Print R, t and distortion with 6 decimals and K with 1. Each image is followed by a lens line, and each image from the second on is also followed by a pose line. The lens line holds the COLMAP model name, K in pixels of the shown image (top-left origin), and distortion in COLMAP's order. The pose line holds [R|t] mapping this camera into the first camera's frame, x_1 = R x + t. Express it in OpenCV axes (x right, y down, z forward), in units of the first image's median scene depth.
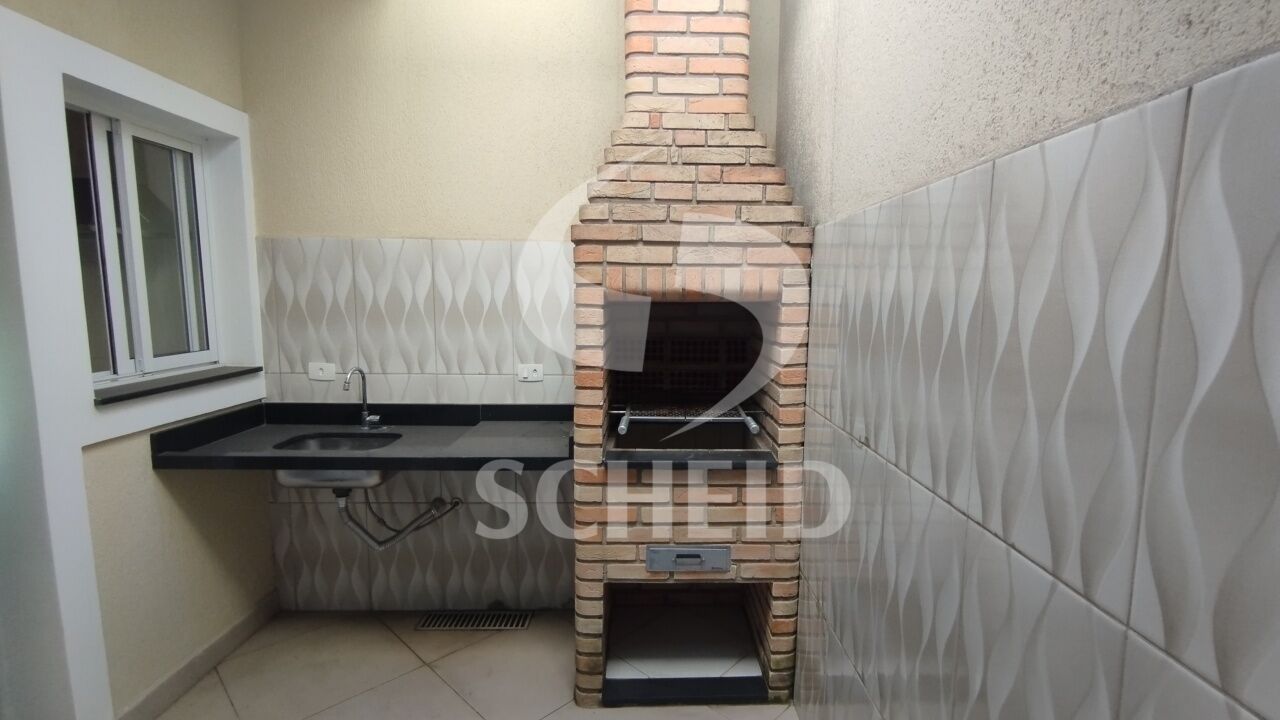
lens RADIAL K [[594.8, 0, 639.8], [0, 594.8, 359.2], [0, 0, 1]] dist [0.000883, 0.005787]
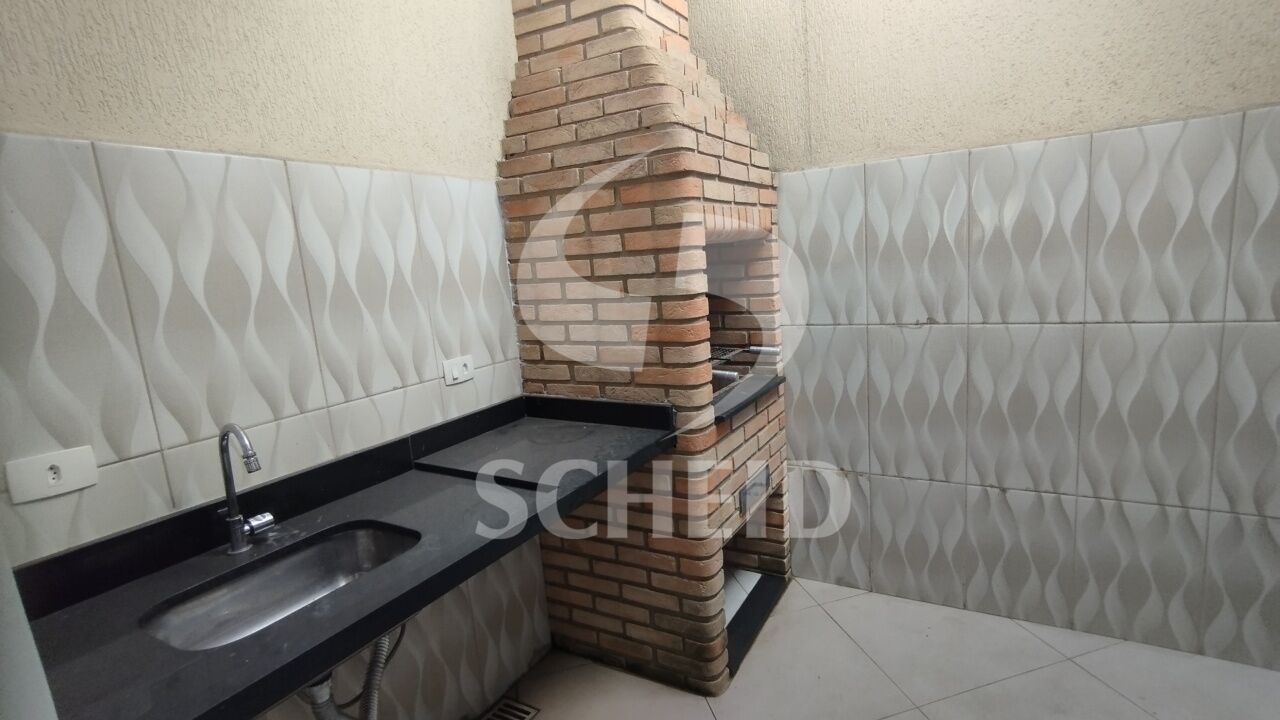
lens RADIAL K [[594.8, 0, 693.2], [0, 594.8, 345.2], [0, 0, 1]] dist [0.000883, 0.005787]
pose [[0.489756, -0.176069, 0.853896, -0.740443], [0.173455, 0.979495, 0.102481, -0.033638], [-0.854431, 0.097922, 0.510254, 0.485174]]
